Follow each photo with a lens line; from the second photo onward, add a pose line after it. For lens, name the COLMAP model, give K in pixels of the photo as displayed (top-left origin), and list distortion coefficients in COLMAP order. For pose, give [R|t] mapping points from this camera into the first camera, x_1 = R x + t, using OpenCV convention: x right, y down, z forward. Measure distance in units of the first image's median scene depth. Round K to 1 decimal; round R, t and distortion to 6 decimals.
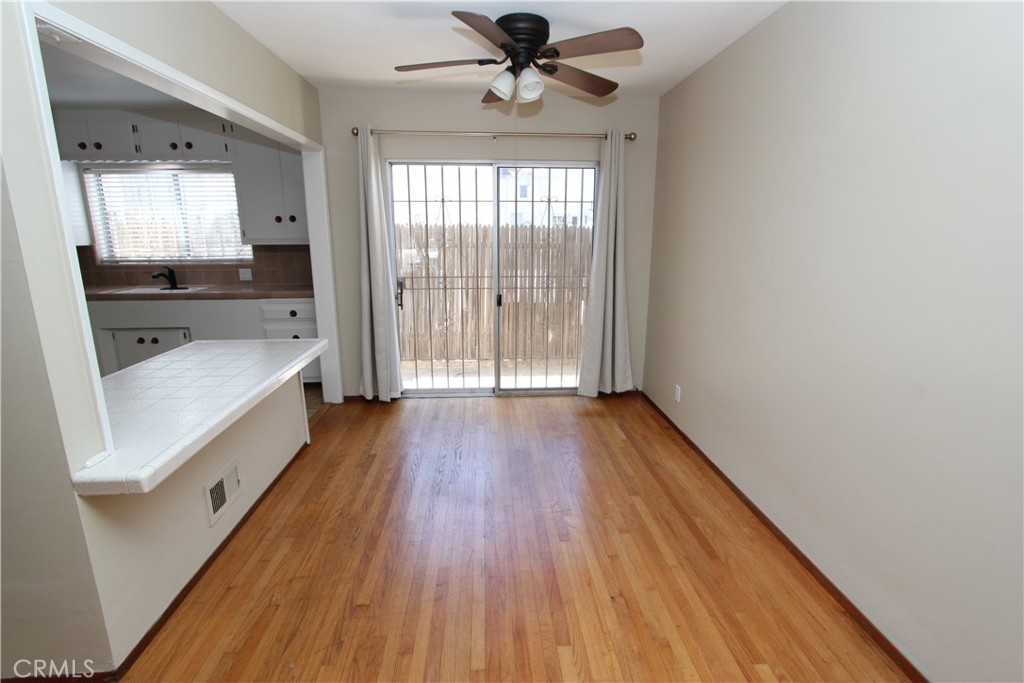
lens RADIAL K [[480.4, 0, 512.0], [0, 480.4, 341.5], [0, 0, 1]] dist [-0.026838, 0.000551]
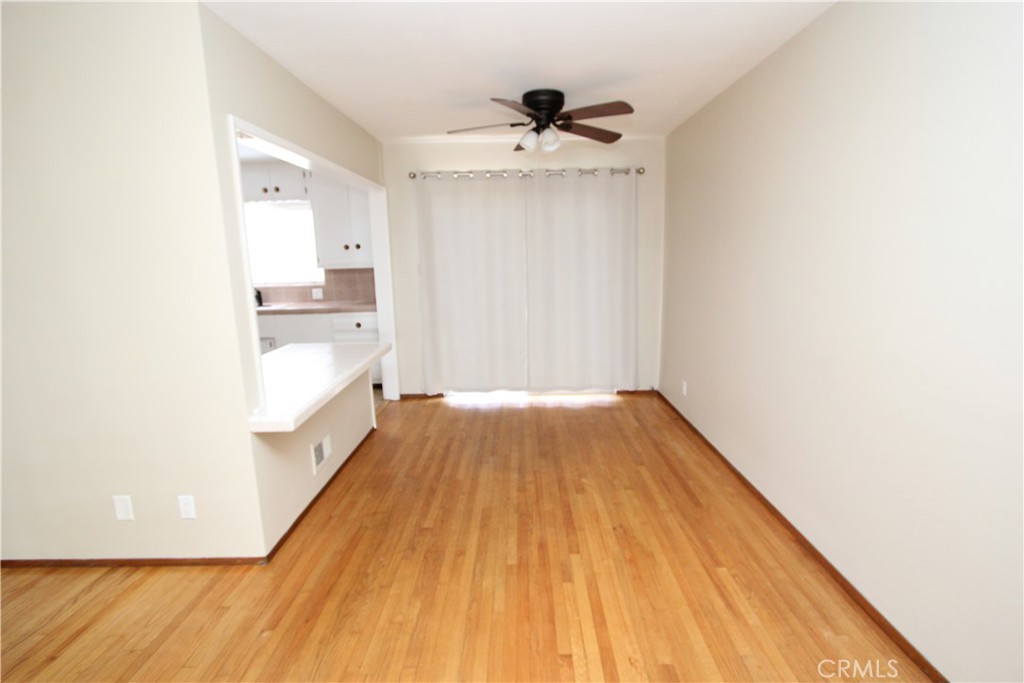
lens RADIAL K [[480.4, 0, 512.0], [0, 480.4, 341.5], [0, 0, 1]] dist [-0.026838, 0.000551]
pose [[0.997124, -0.010077, -0.075115, 0.026769], [0.006971, 0.999115, -0.041489, 0.059803], [0.075466, 0.040846, 0.996311, -0.283686]]
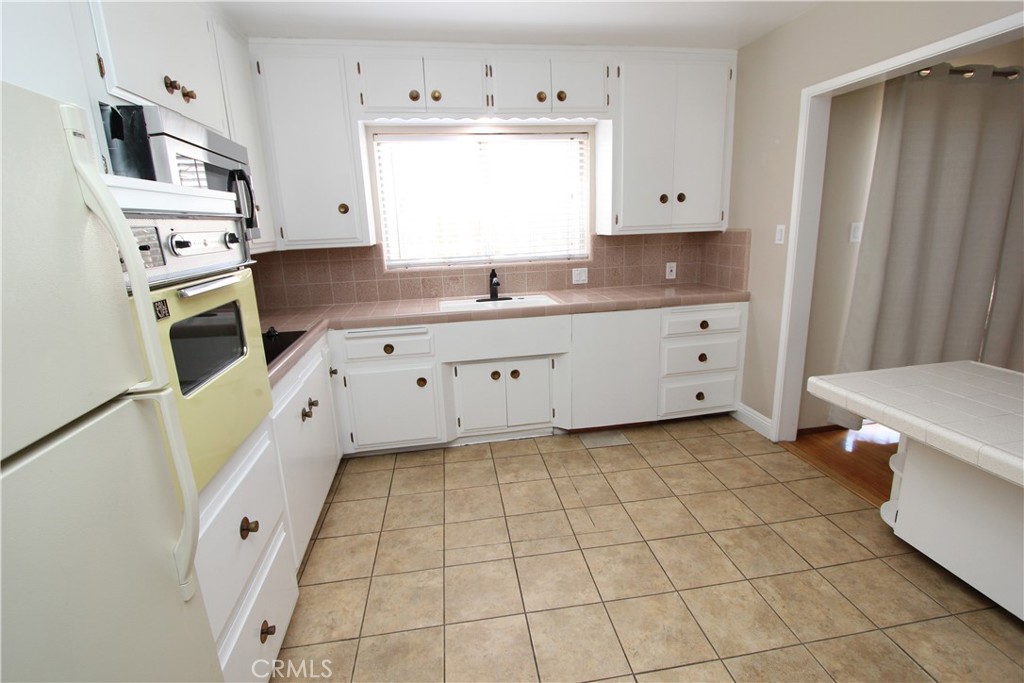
lens RADIAL K [[480.4, 0, 512.0], [0, 480.4, 341.5], [0, 0, 1]] dist [-0.026838, 0.000551]
pose [[0.995304, -0.060381, 0.075656, -1.388511], [0.059108, 0.998072, 0.018953, -0.110309], [-0.076654, -0.014392, 0.996954, 0.481074]]
